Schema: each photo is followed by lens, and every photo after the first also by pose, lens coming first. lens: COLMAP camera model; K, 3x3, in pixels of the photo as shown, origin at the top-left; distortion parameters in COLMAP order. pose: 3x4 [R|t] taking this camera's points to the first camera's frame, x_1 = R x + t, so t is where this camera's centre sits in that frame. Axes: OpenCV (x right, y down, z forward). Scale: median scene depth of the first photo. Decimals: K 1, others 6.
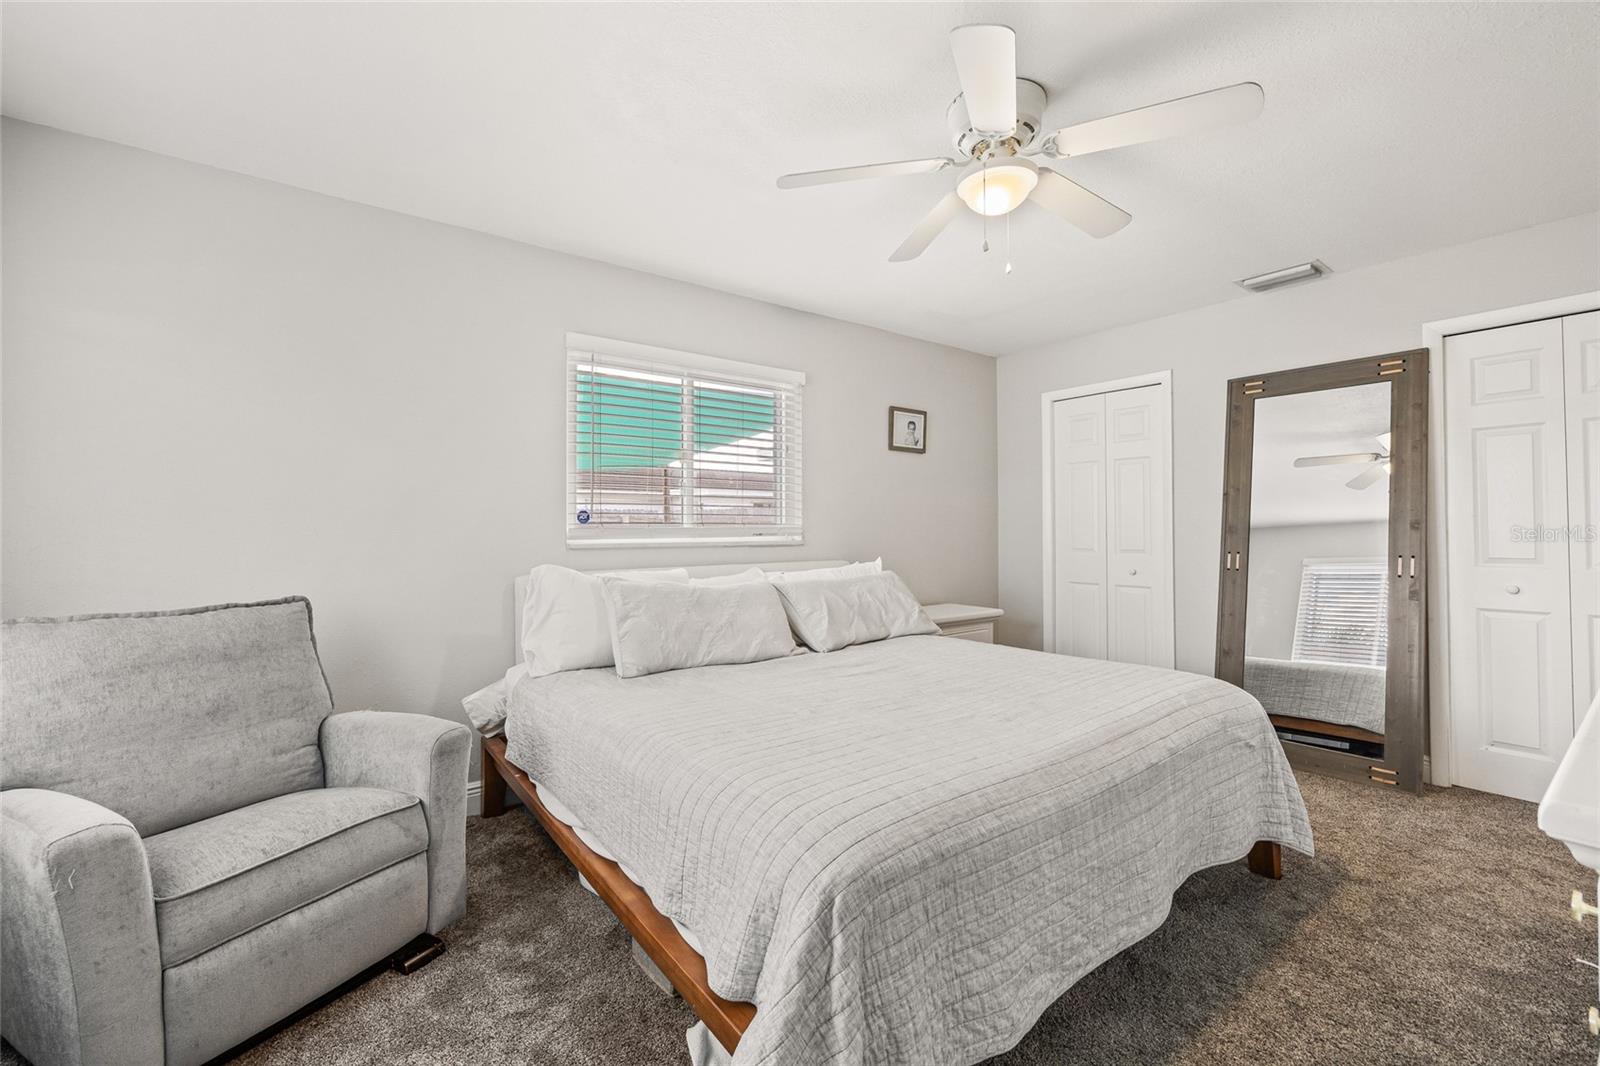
lens RADIAL K [[678.7, 0, 789.9], [0, 678.7, 530.0], [0, 0, 1]] dist [-0.003868, 0.003049]
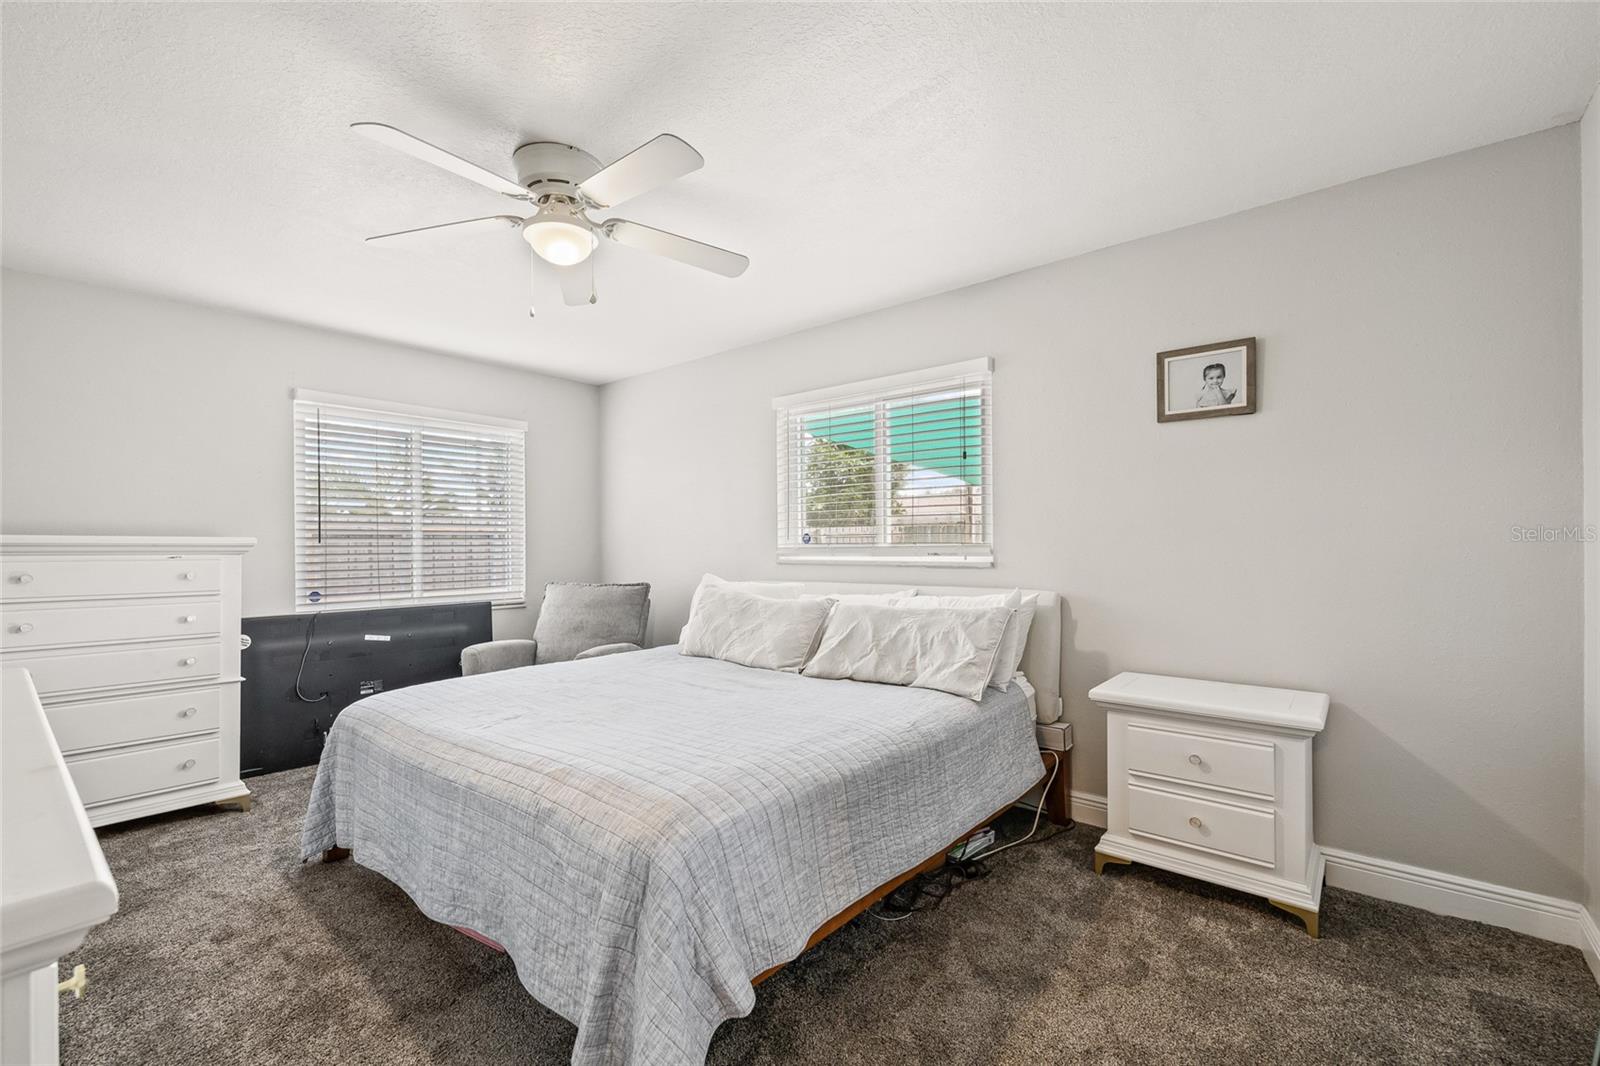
lens RADIAL K [[678.7, 0, 788.7], [0, 678.7, 543.6], [0, 0, 1]] dist [-0.003868, 0.003049]
pose [[0.225224, 0.002299, -0.974304, 0.784883], [0.012008, 0.999915, 0.005135, -0.013976], [0.974233, -0.012856, 0.225177, 0.591032]]
